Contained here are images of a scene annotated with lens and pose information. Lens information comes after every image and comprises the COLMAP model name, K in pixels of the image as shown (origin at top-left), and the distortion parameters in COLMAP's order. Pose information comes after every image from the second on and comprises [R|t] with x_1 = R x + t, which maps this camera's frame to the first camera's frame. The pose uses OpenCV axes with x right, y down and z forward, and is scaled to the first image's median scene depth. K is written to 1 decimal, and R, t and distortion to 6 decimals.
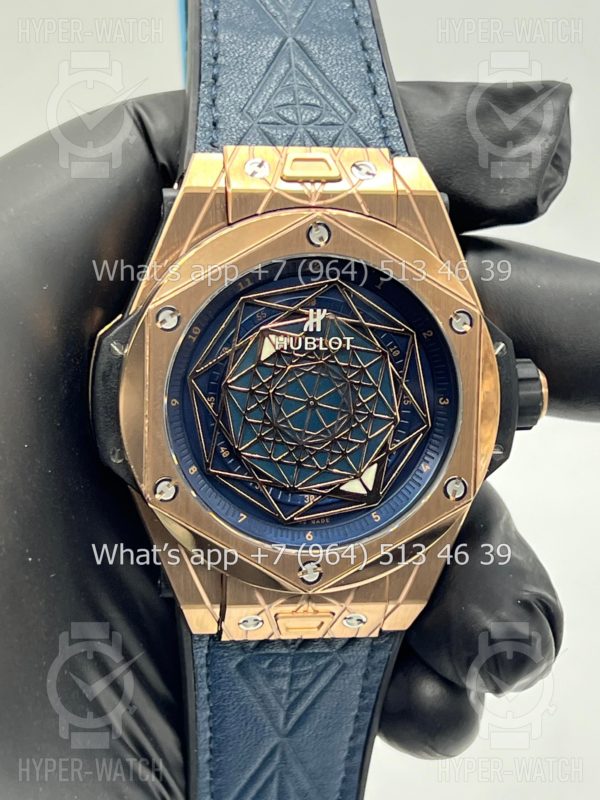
lens RADIAL K [[1862.5, 0, 301.6], [0, 1862.5, 399.2], [0, 0, 1]] dist [0.224018, 0.000000]
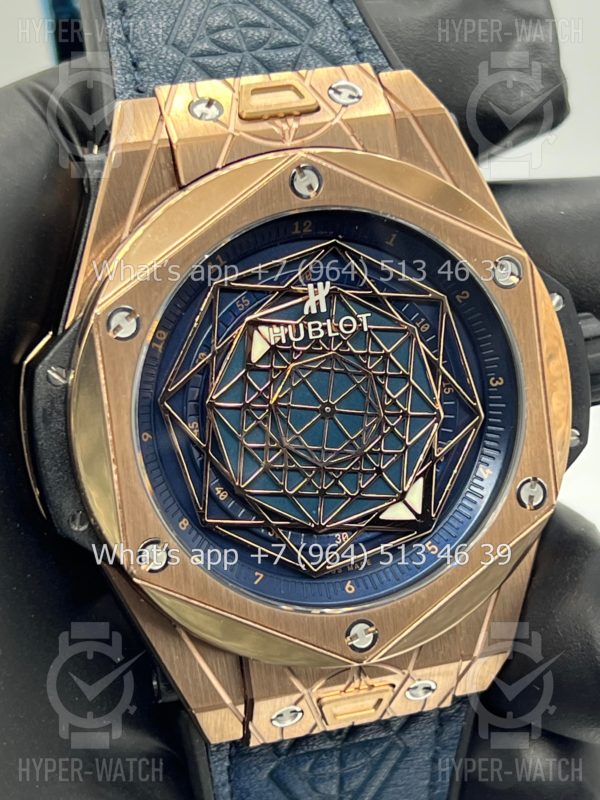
lens RADIAL K [[1862.5, 0, 297.1], [0, 1862.5, 396.7], [0, 0, 1]] dist [0.224018, 0.000000]
pose [[0.984248, -0.152812, 0.088902, -0.071406], [0.155378, 0.987595, -0.022658, 0.011850], [-0.084337, 0.036115, 0.995783, 0.258027]]
